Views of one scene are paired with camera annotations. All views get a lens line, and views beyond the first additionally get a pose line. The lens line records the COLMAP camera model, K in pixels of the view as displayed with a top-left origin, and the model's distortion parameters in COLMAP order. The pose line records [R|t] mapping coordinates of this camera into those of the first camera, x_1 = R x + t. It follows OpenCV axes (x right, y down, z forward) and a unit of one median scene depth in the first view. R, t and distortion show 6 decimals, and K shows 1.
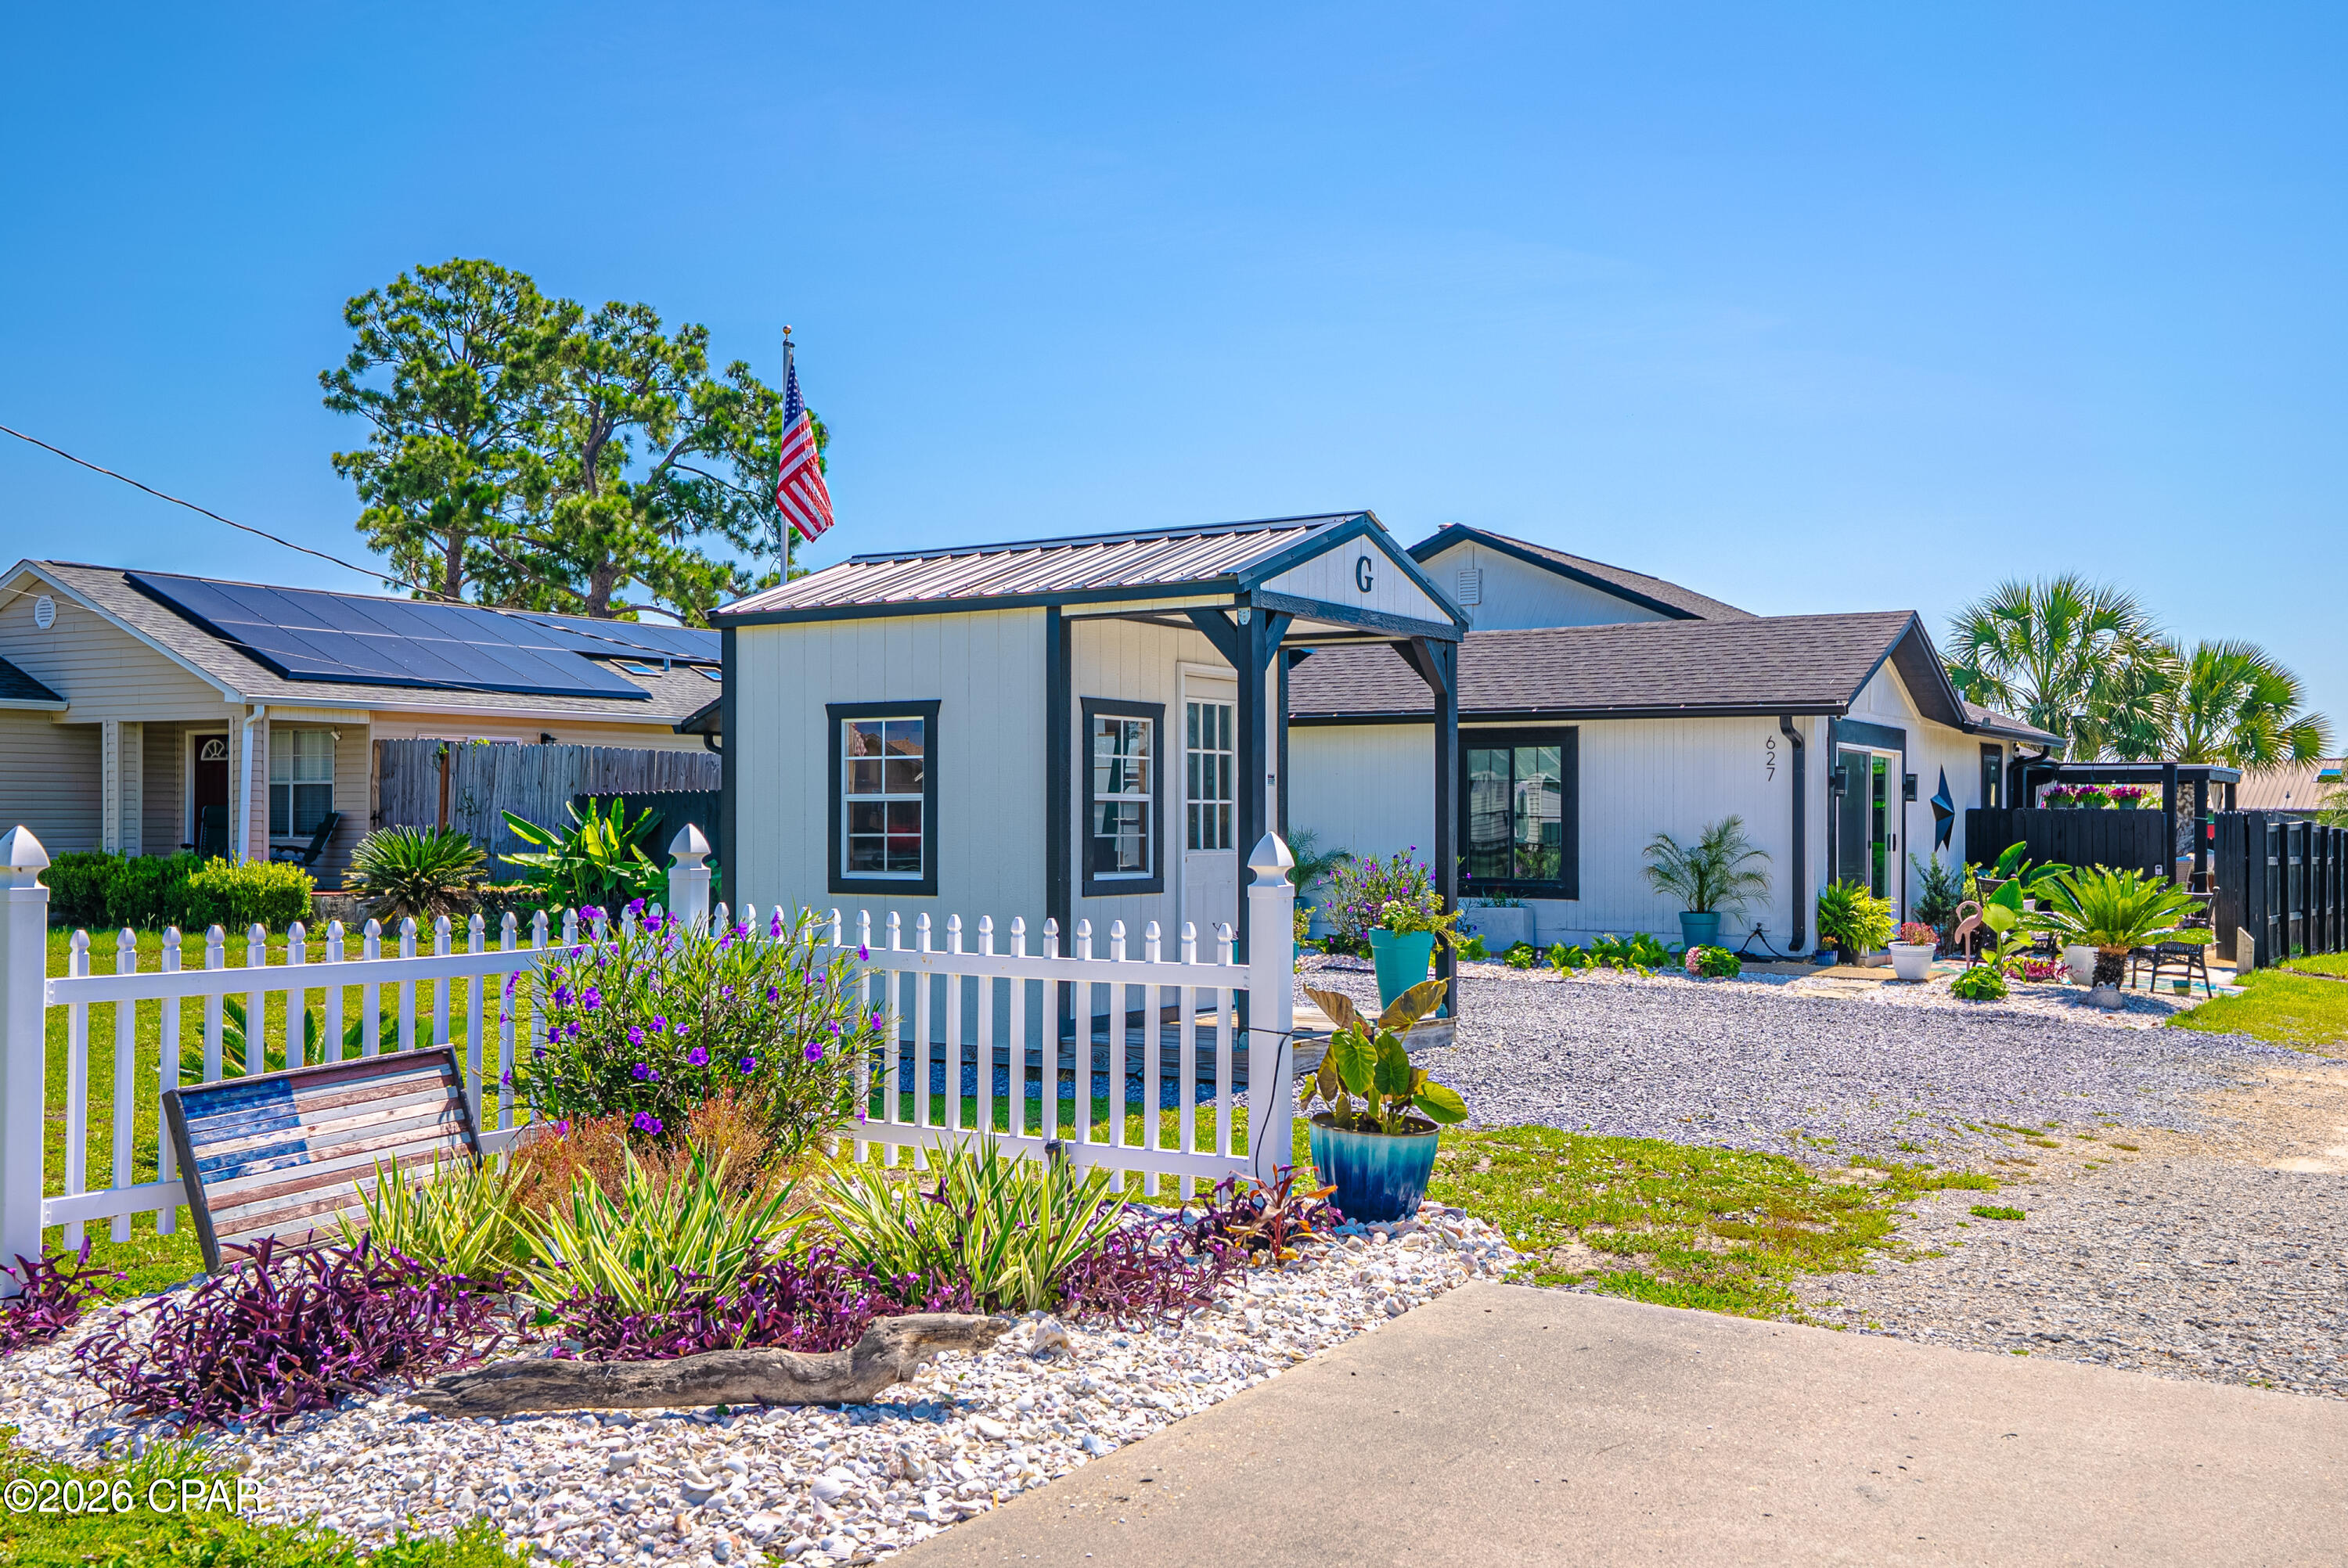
lens RADIAL K [[2246.0, 0, 1174.0], [0, 2246.0, 784.0], [0, 0, 1]] dist [0.022281, 0.010039]
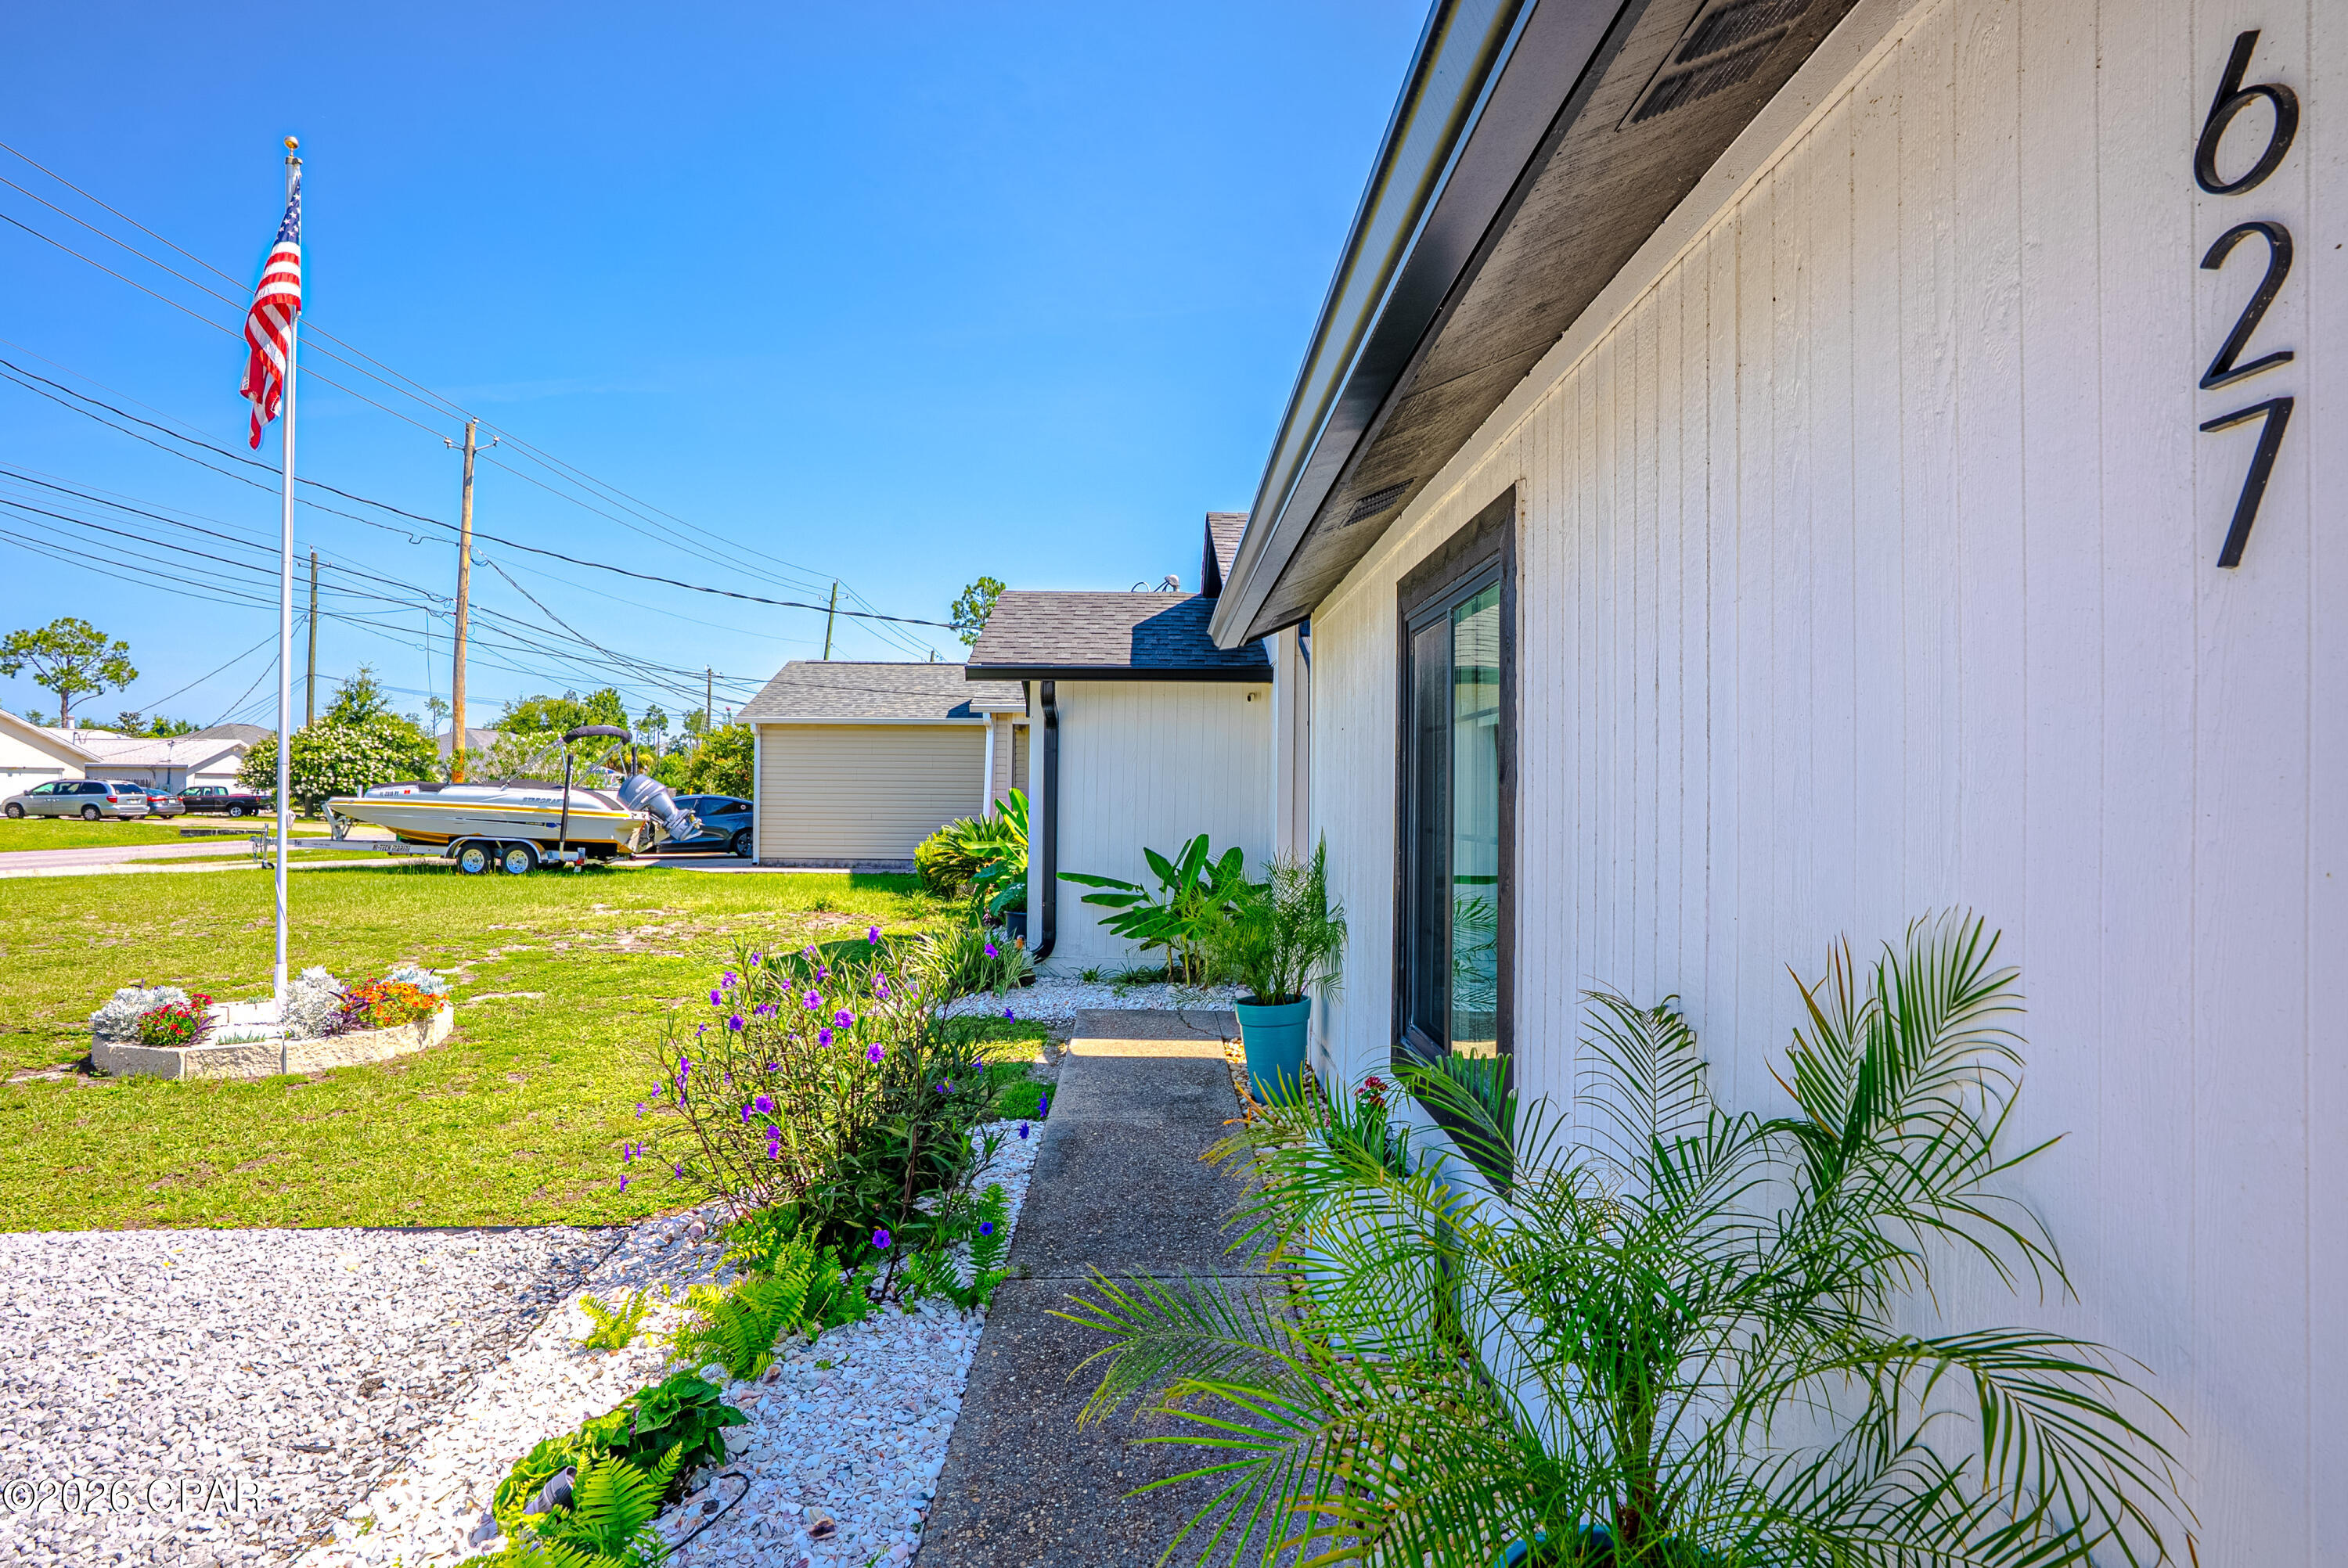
lens RADIAL K [[1215.0, 0, 1174.0], [0, 1215.0, 784.0], [0, 0, 1]] dist [-0.020143, 0.000219]
pose [[0.550357, -0.003043, -0.834924, 0.223536], [0.005214, 0.999986, -0.000207, 0.005607], [0.834913, -0.004239, 0.550365, 0.748564]]
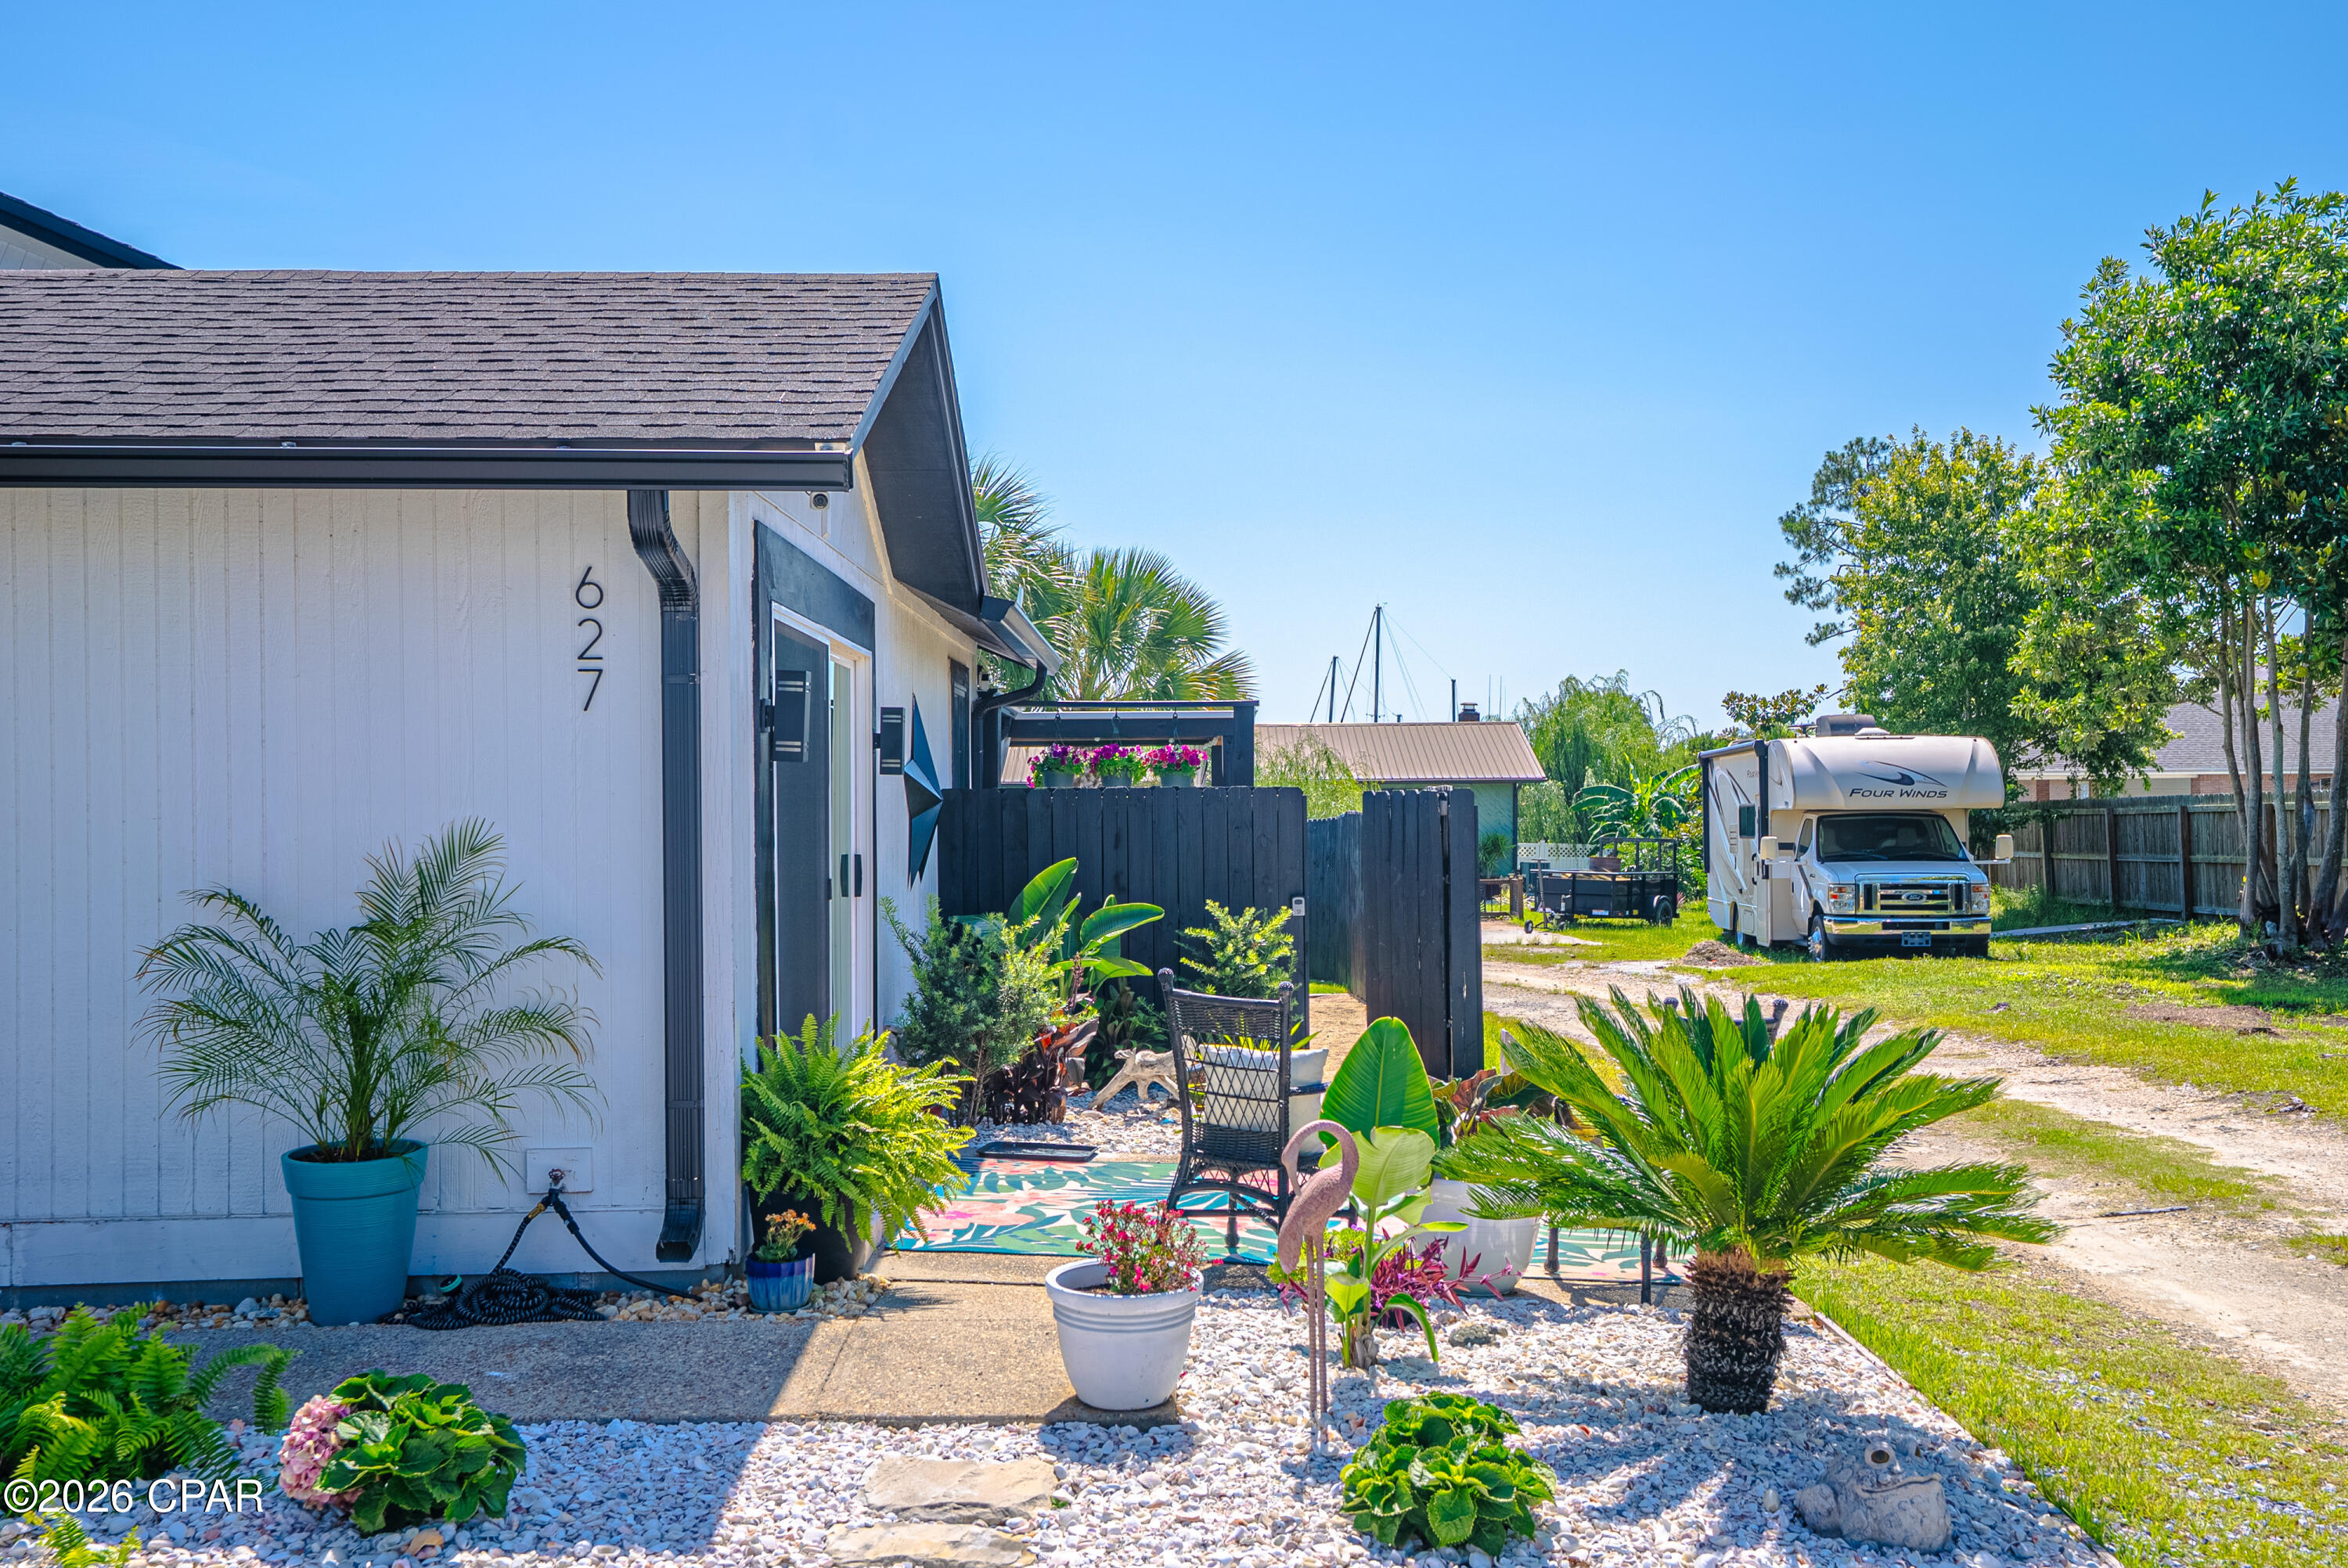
lens RADIAL K [[2341.0, 0, 1174.0], [0, 2341.0, 784.0], [0, 0, 1]] dist [0.063064, 0.008919]
pose [[0.850882, -0.008937, 0.525281, 0.129270], [0.003280, 0.999926, 0.011698, 0.004180], [-0.525347, -0.008231, 0.850848, 0.540164]]
